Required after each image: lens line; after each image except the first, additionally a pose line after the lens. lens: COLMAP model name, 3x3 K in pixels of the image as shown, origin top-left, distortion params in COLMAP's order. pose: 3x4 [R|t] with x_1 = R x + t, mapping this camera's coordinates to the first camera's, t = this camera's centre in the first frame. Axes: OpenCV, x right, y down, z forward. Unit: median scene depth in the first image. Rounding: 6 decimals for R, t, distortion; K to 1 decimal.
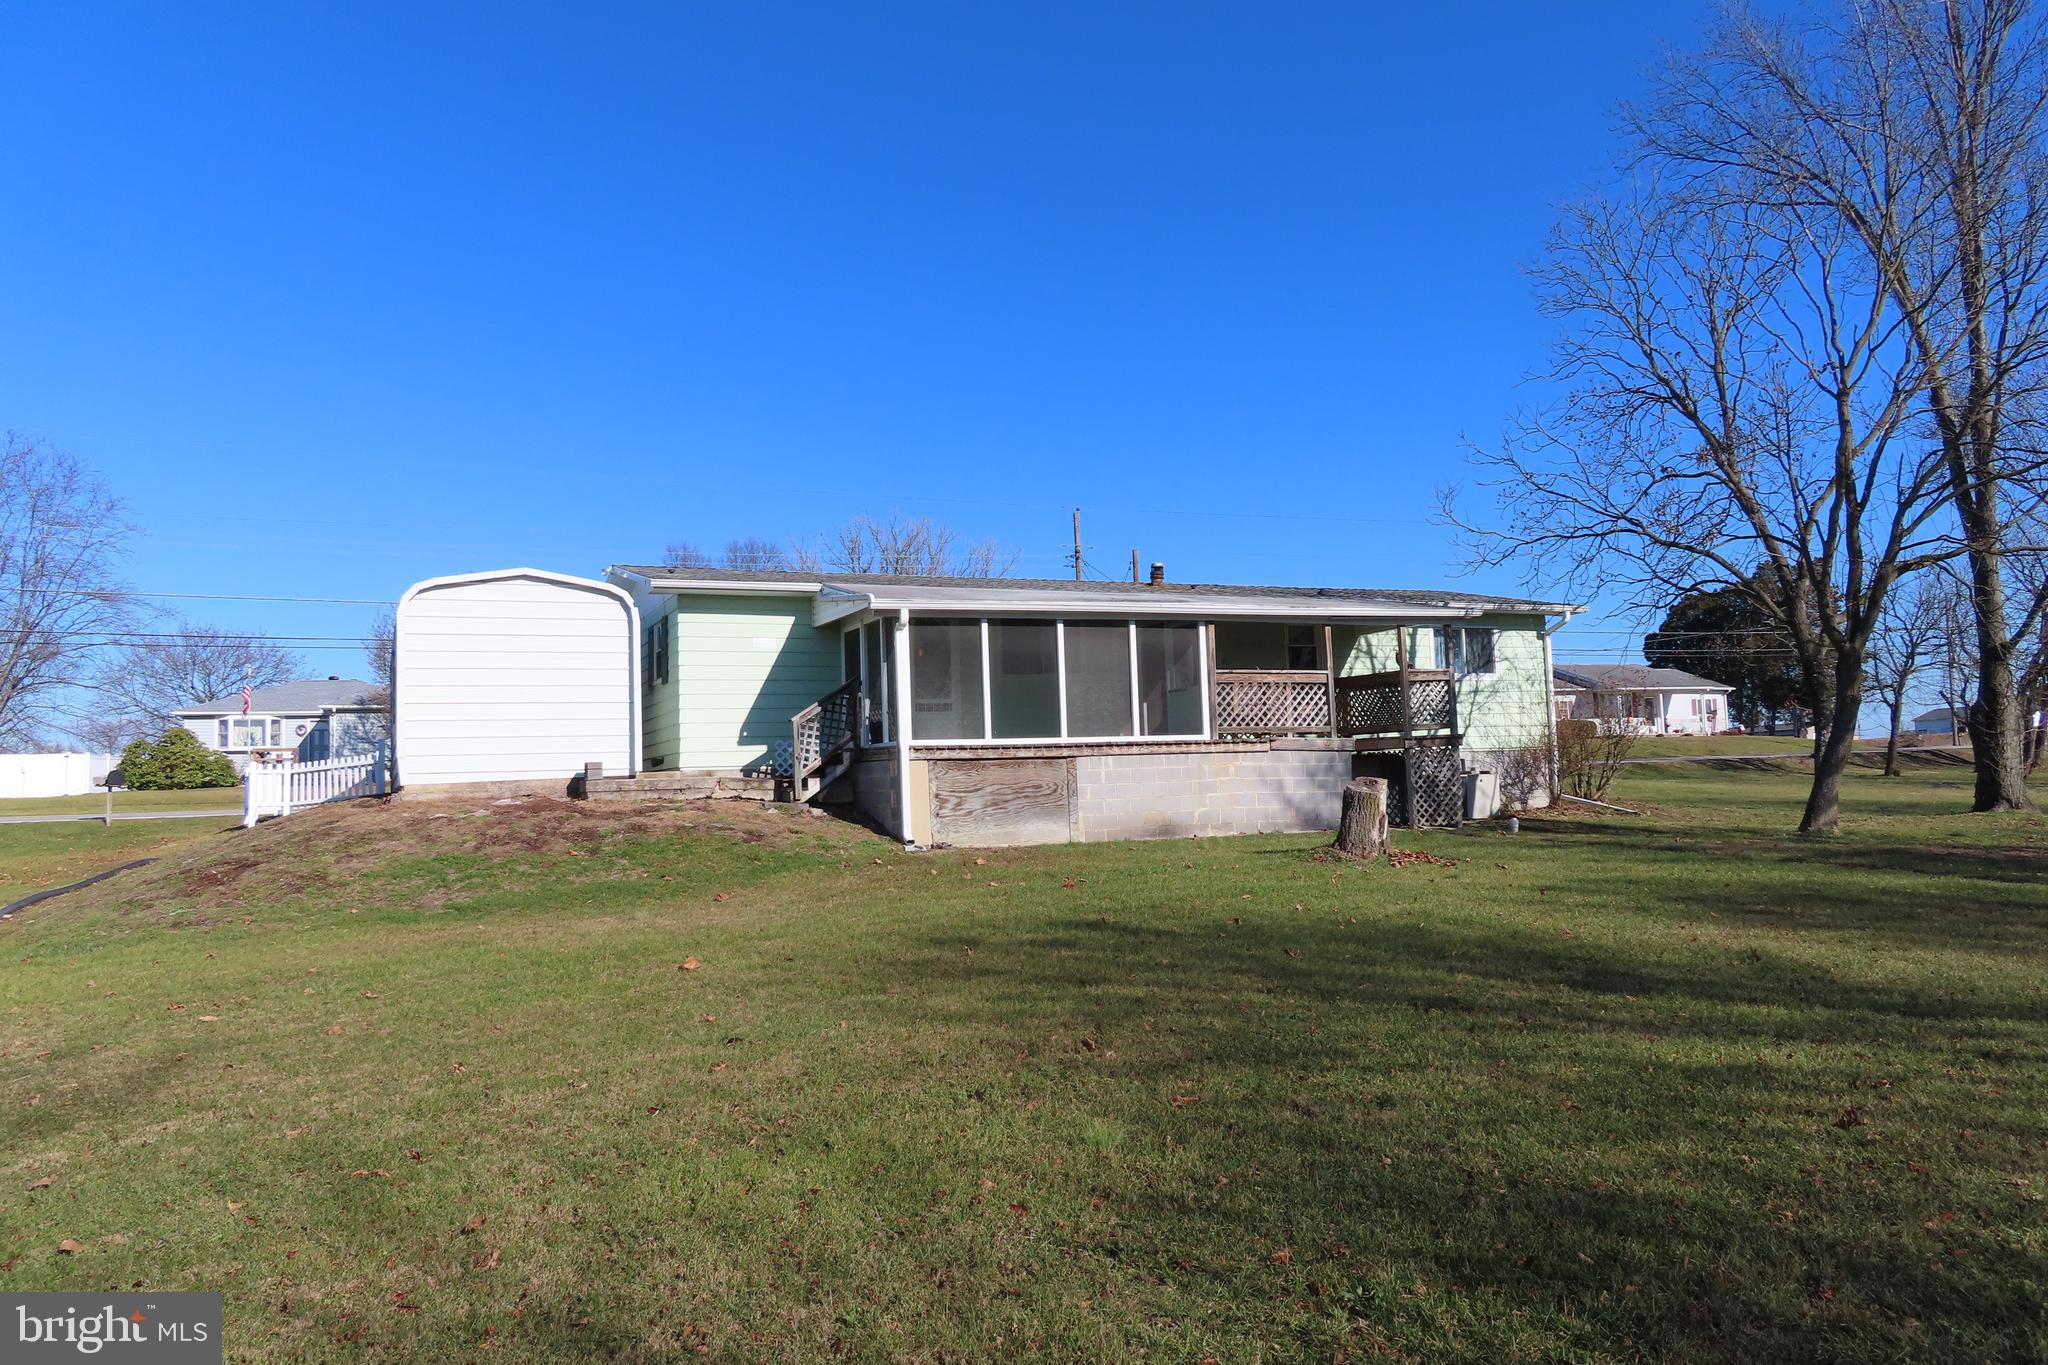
lens RADIAL K [[1455.0, 0, 1031.7], [0, 1455.0, 684.7], [0, 0, 1]] dist [-0.004157, -0.001848]
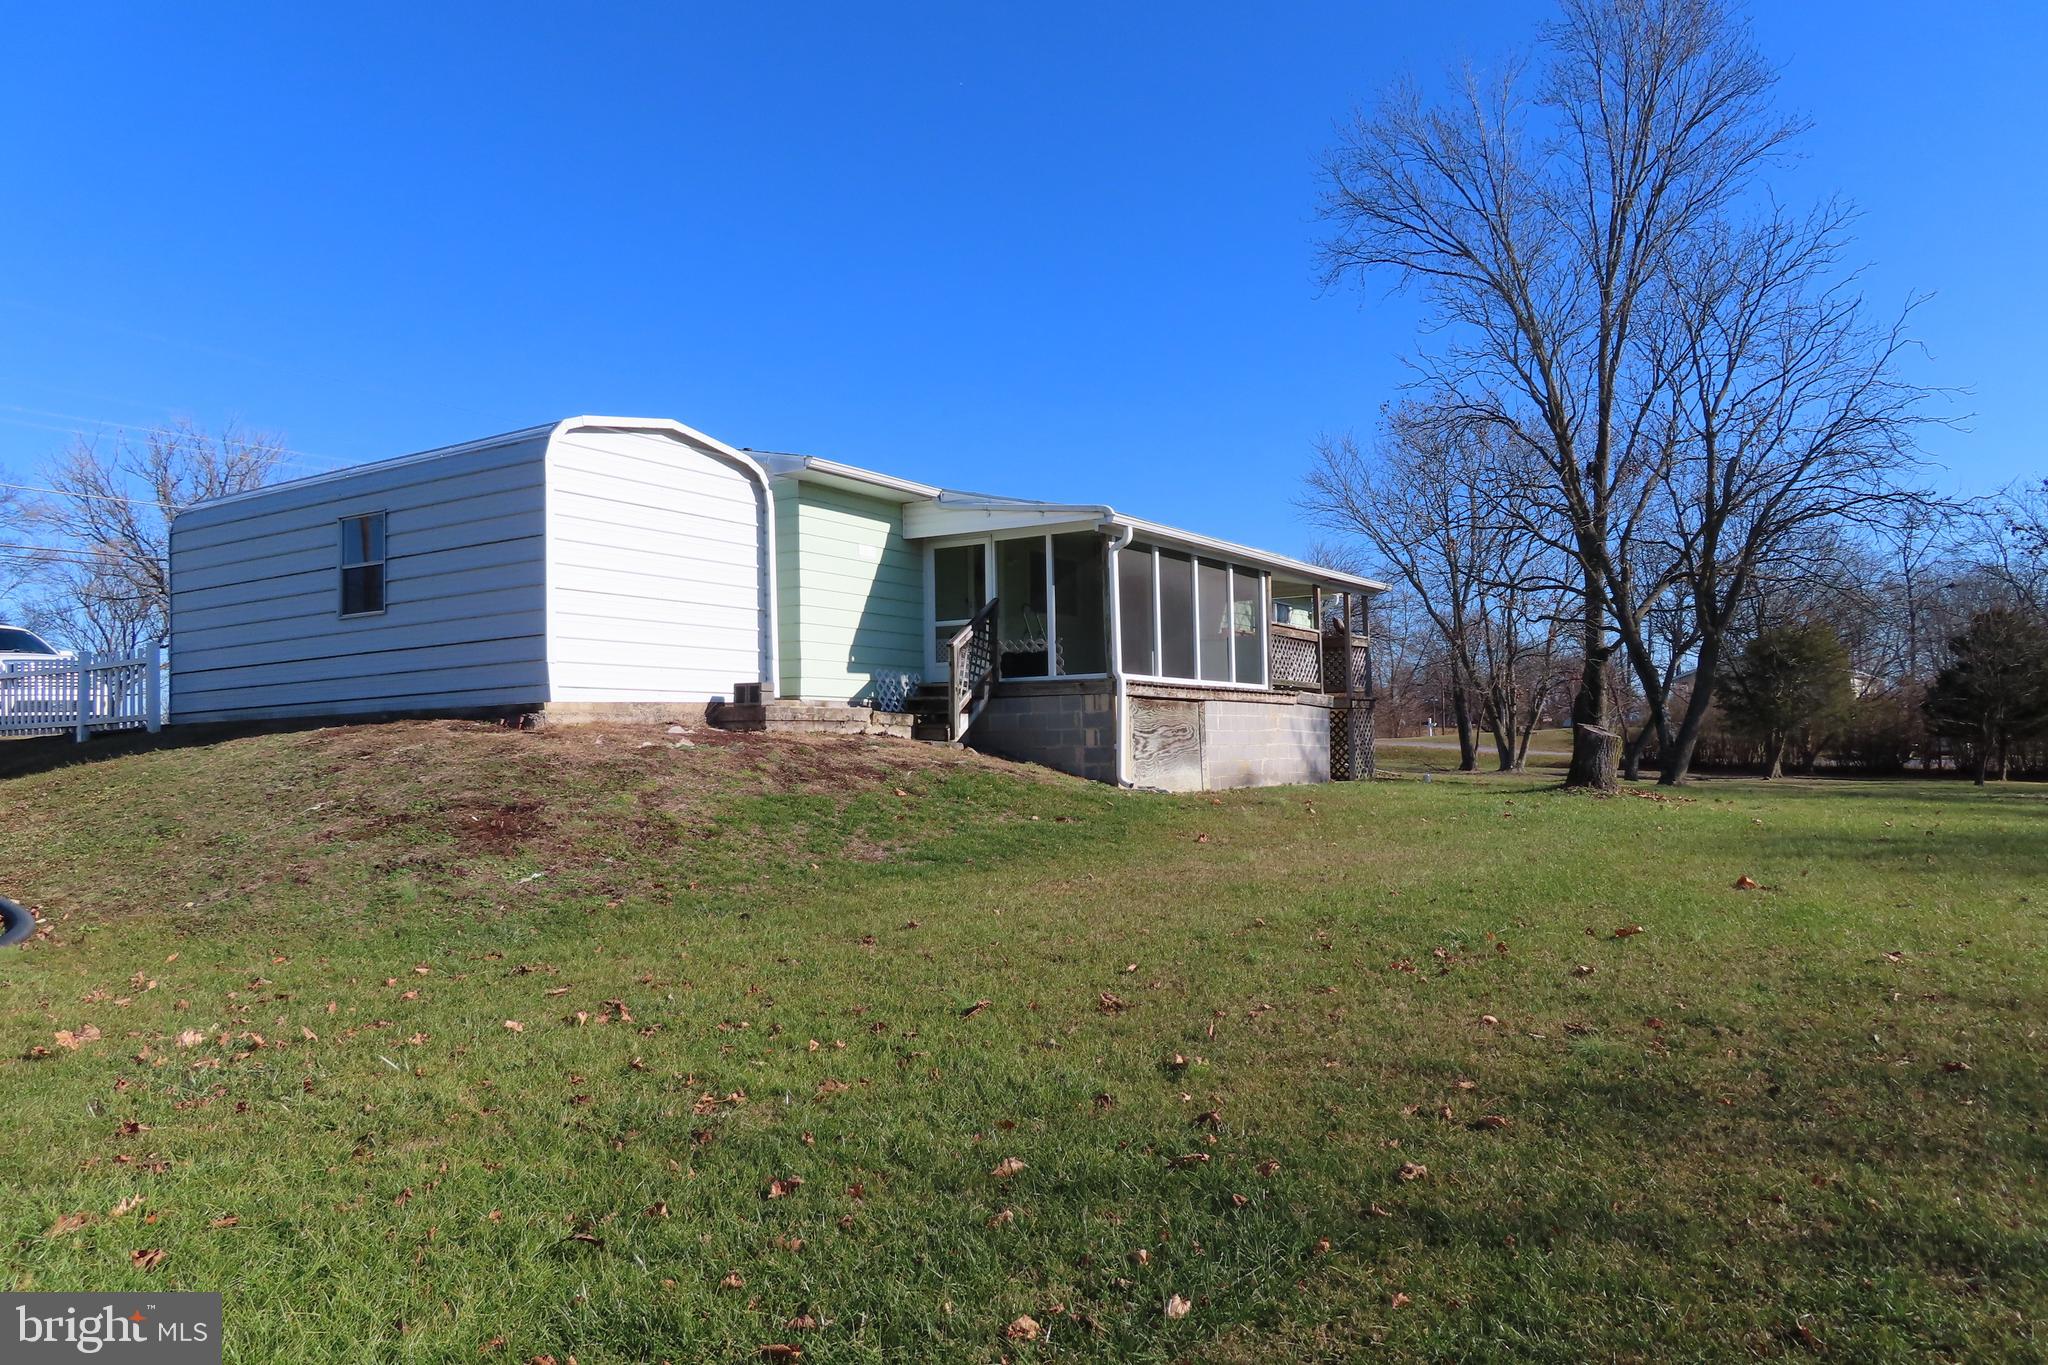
lens RADIAL K [[1455.0, 0, 1031.7], [0, 1455.0, 684.7], [0, 0, 1]] dist [-0.004157, -0.001848]
pose [[0.825265, 0.044568, 0.562984, -0.583574], [-0.047906, 0.998813, -0.008847, 0.051342], [-0.562710, -0.019669, 0.826420, 0.262919]]
